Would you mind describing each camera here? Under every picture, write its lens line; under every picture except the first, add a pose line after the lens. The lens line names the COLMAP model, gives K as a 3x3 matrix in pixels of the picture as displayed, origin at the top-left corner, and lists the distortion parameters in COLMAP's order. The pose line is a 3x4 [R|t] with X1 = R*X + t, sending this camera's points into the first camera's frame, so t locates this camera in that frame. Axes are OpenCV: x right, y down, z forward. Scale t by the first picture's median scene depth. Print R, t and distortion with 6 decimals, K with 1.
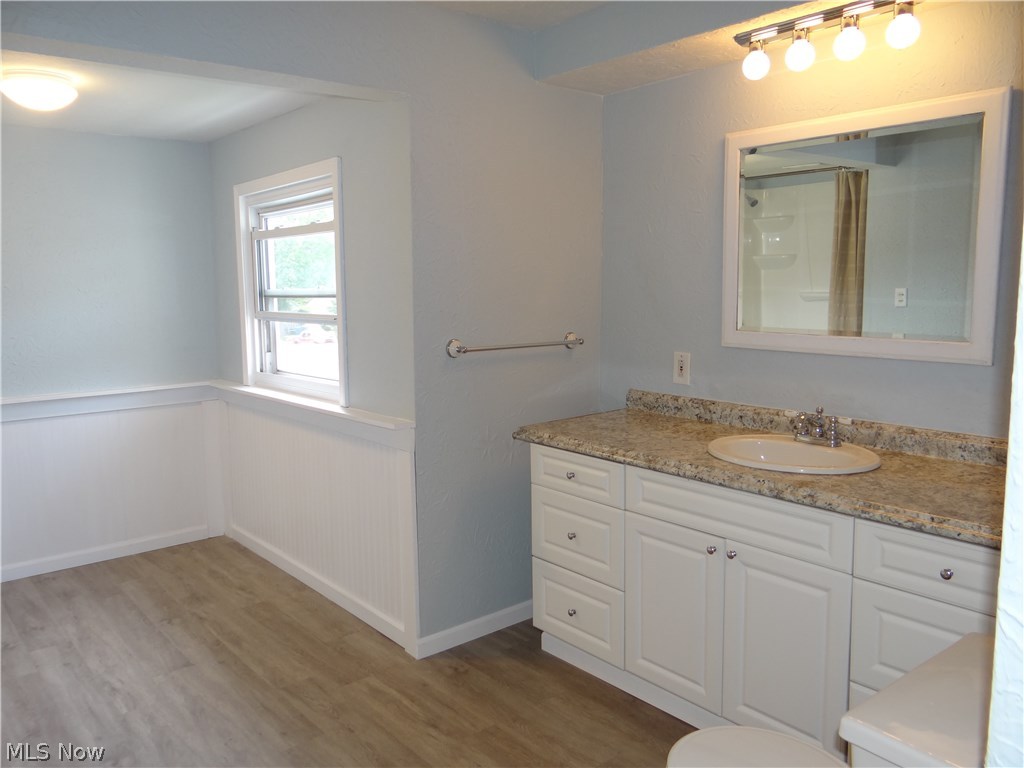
lens RADIAL K [[819.2, 0, 511.8], [0, 819.2, 387.1], [0, 0, 1]] dist [0.007124, -0.001819]
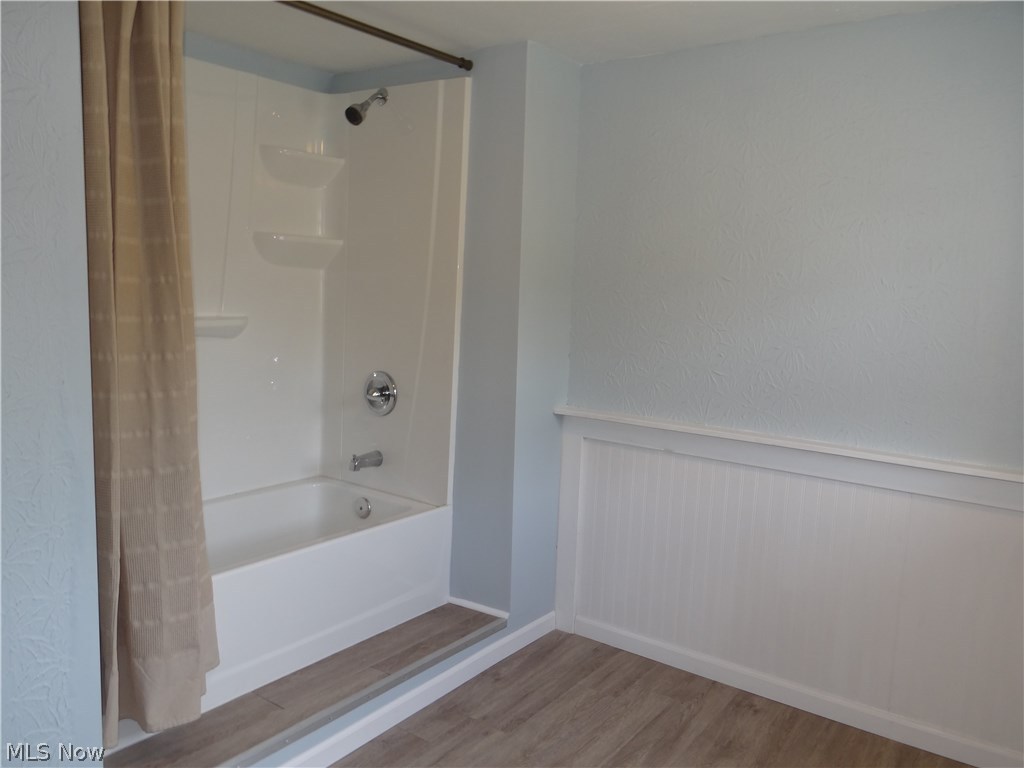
lens RADIAL K [[819.2, 0, 509.7], [0, 819.2, 379.4], [0, 0, 1]] dist [0.007124, -0.001819]
pose [[0.236114, 0.144391, -0.960938, -0.002896], [-0.159896, 0.981192, 0.108146, -0.050603], [0.958480, 0.128115, 0.254761, 0.432485]]
